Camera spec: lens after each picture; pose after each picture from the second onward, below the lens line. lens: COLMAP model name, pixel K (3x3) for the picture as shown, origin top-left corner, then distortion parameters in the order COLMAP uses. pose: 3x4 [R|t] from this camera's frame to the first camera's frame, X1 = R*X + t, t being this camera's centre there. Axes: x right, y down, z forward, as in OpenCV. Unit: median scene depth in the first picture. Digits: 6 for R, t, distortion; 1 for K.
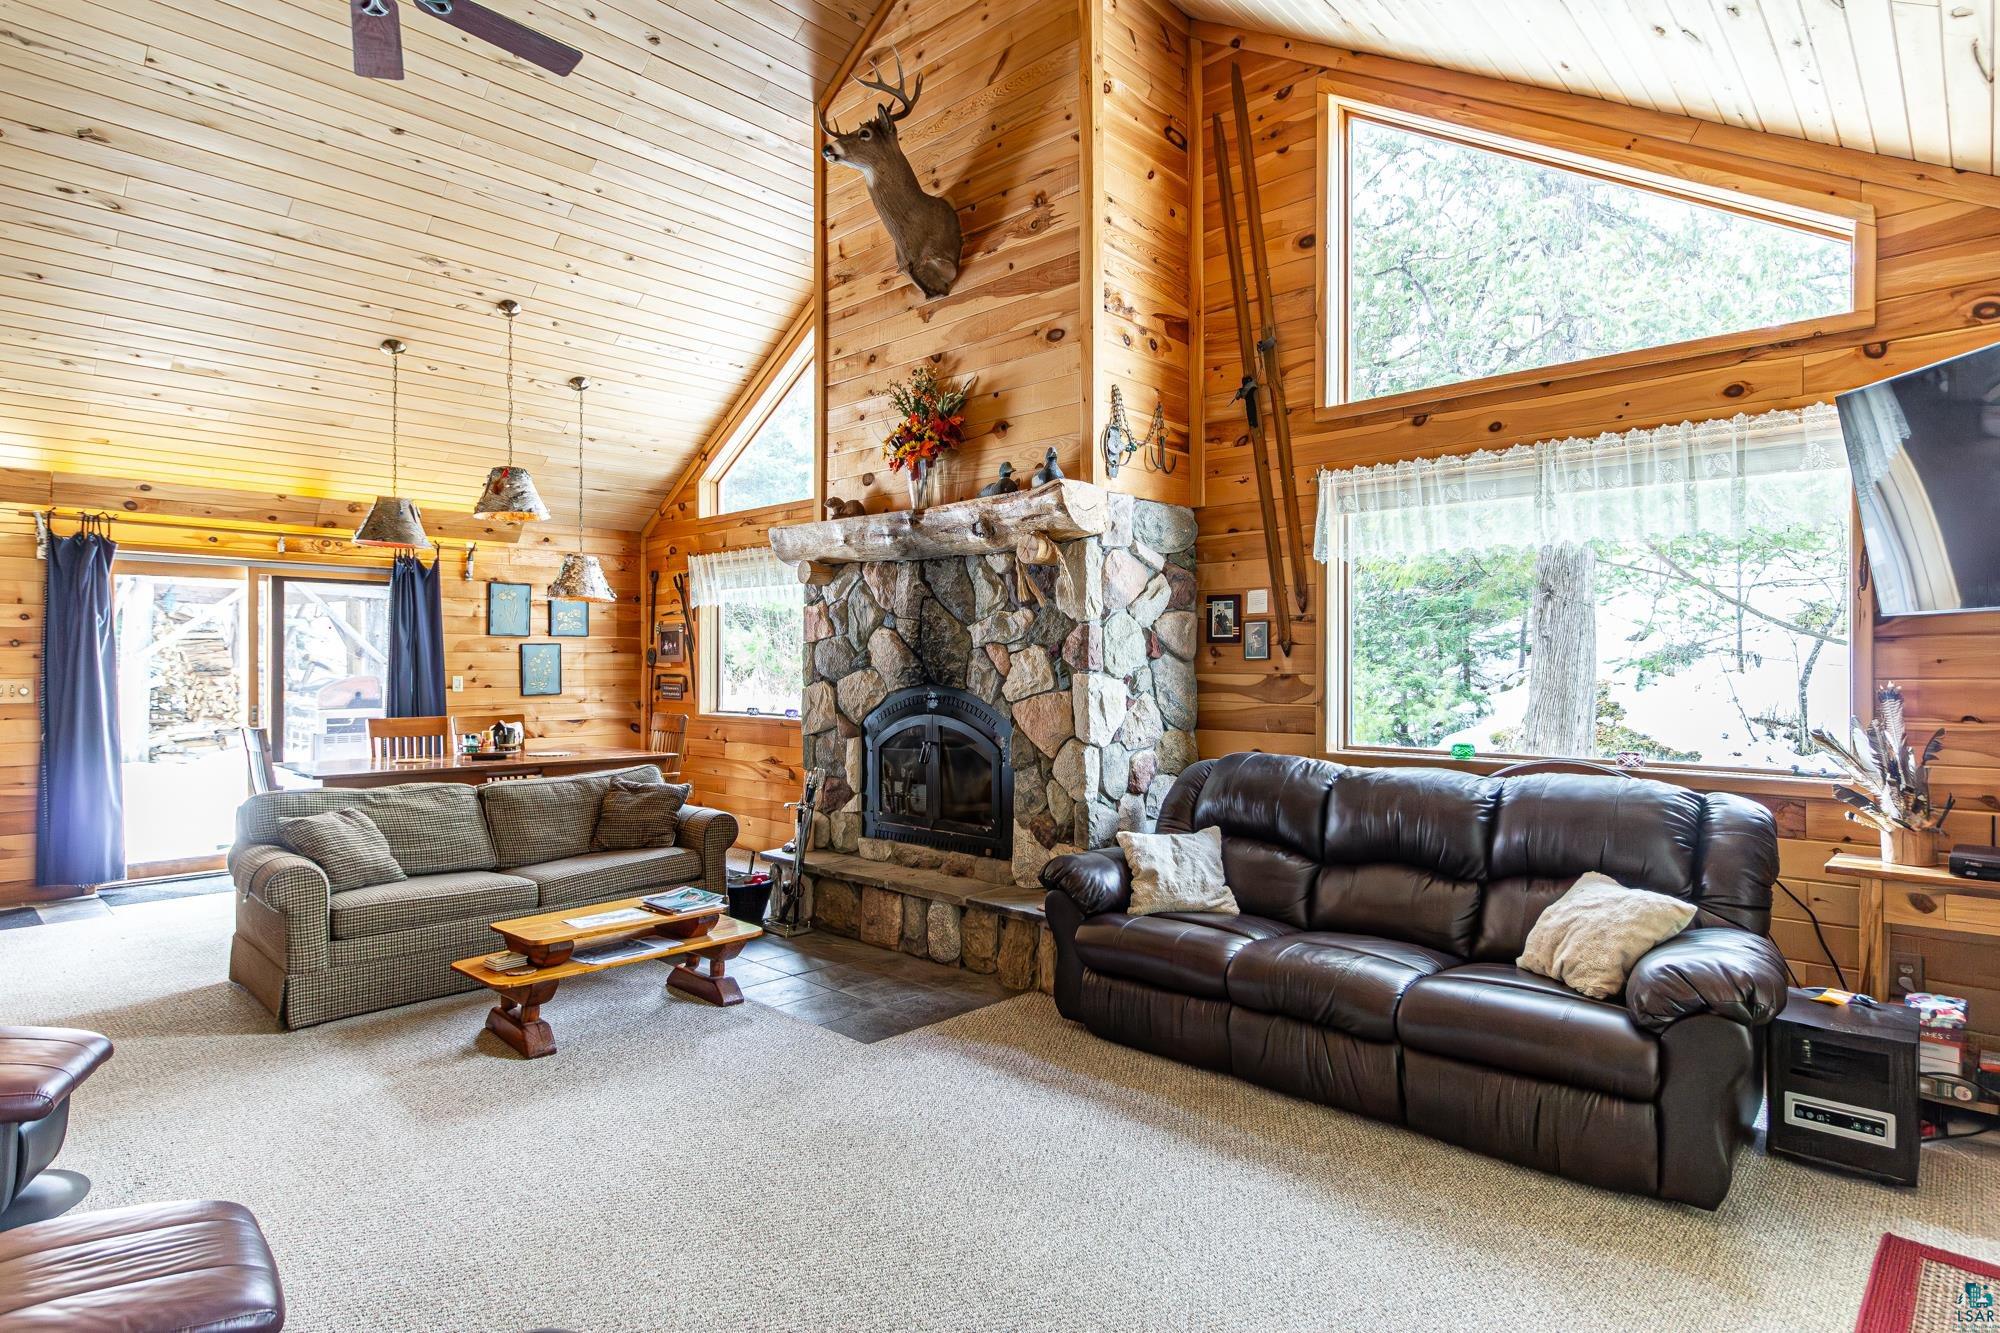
lens RADIAL K [[1057.0, 0, 1077.0], [0, 1057.0, 669.0], [0, 0, 1]] dist [-0.010504, 0.006323]
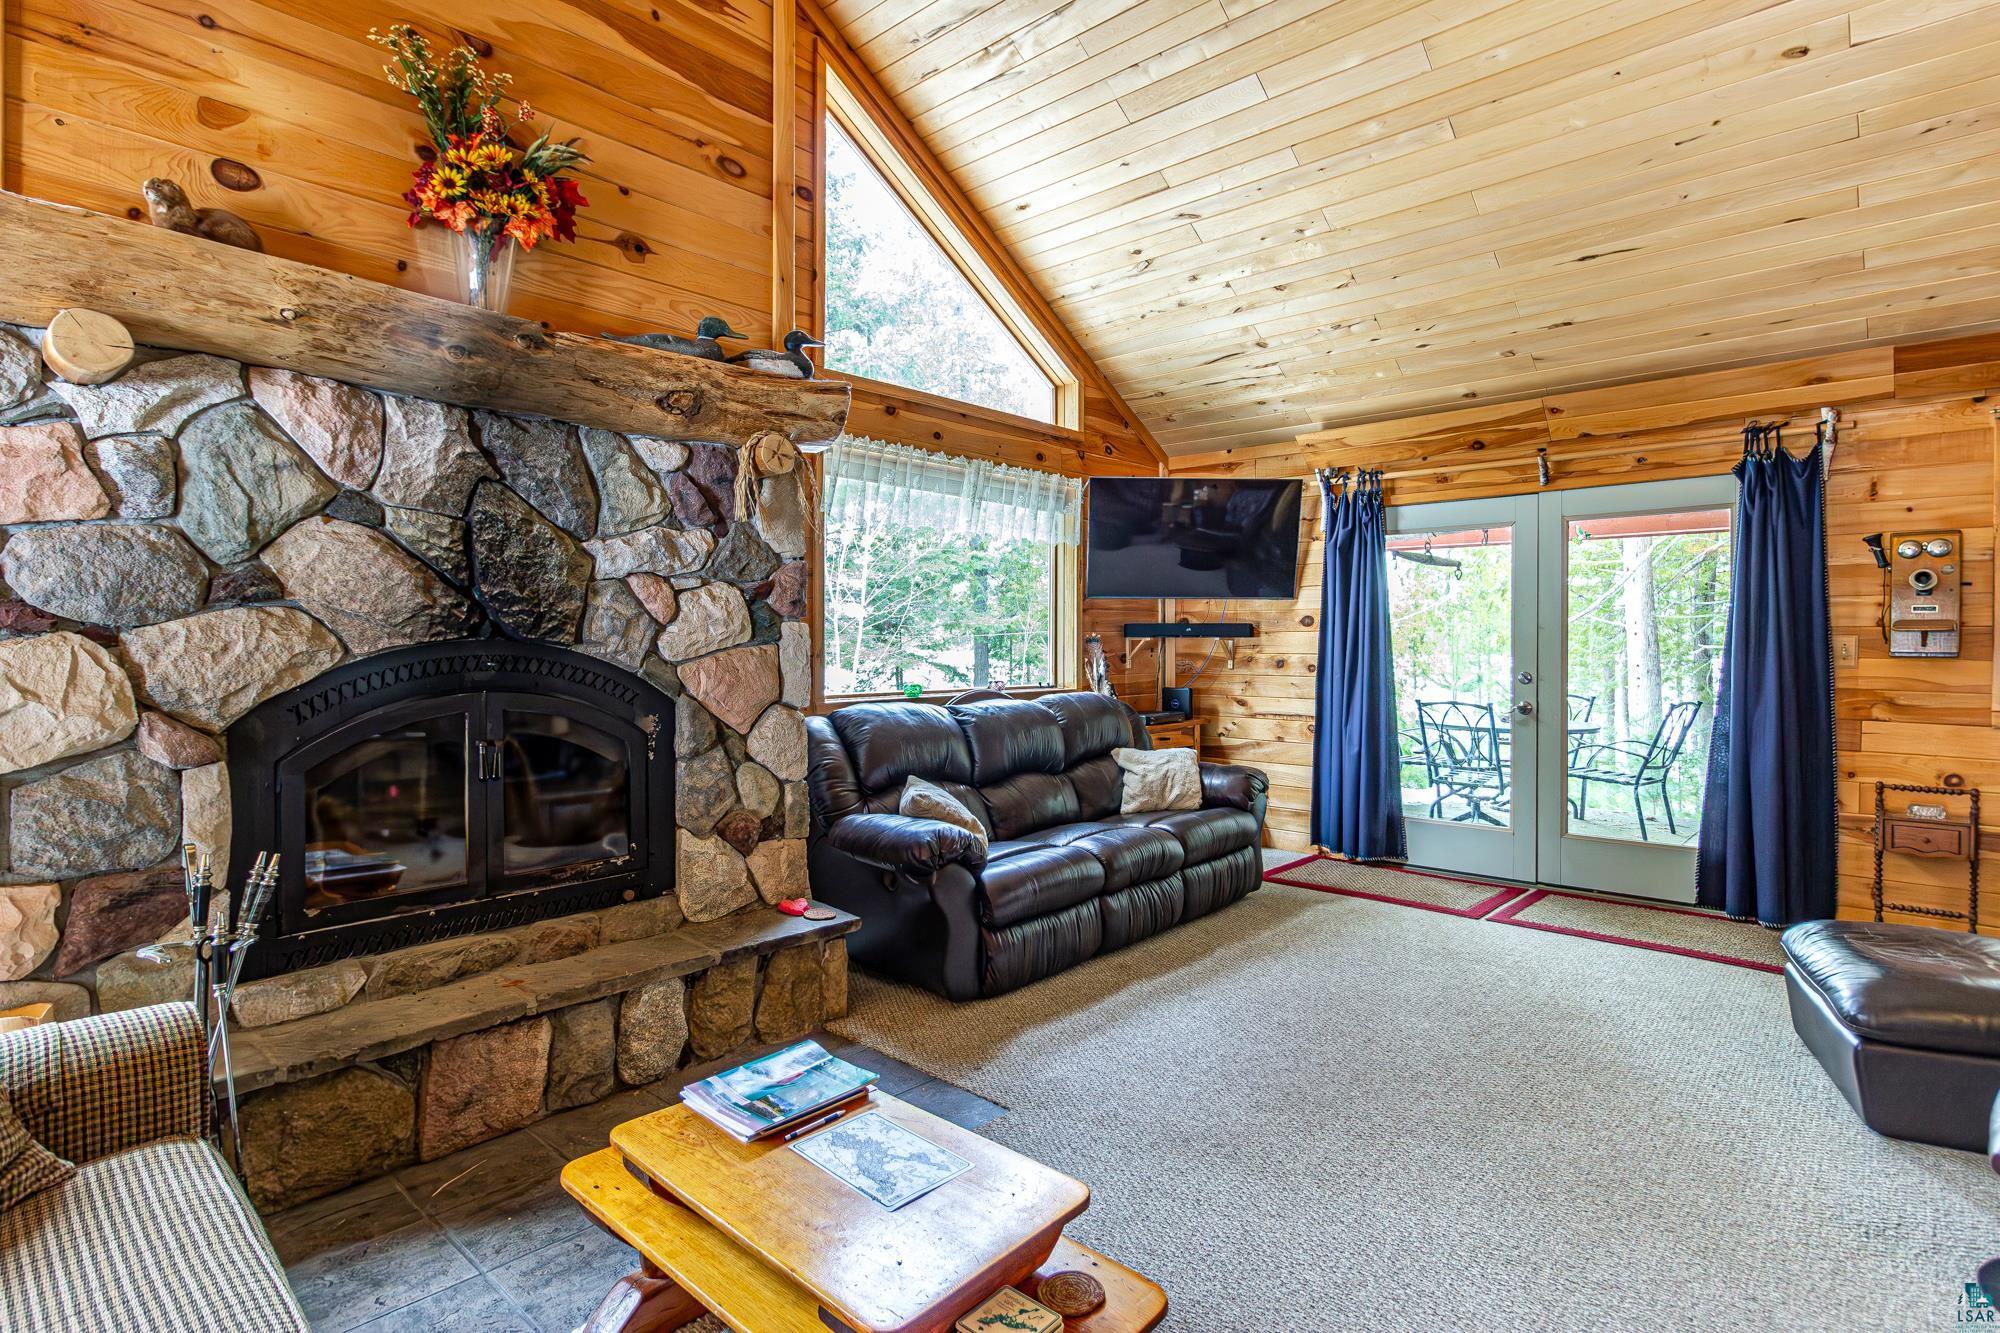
lens RADIAL K [[998.1, 0, 979.4], [0, 998.1, 652.1], [0, 0, 1]] dist [-0.002690, 0.000150]
pose [[0.026686, -0.011362, 0.999579, -0.656067], [0.000663, 0.999935, 0.011349, 0.016495], [-0.999644, 0.000360, 0.026692, 0.730559]]
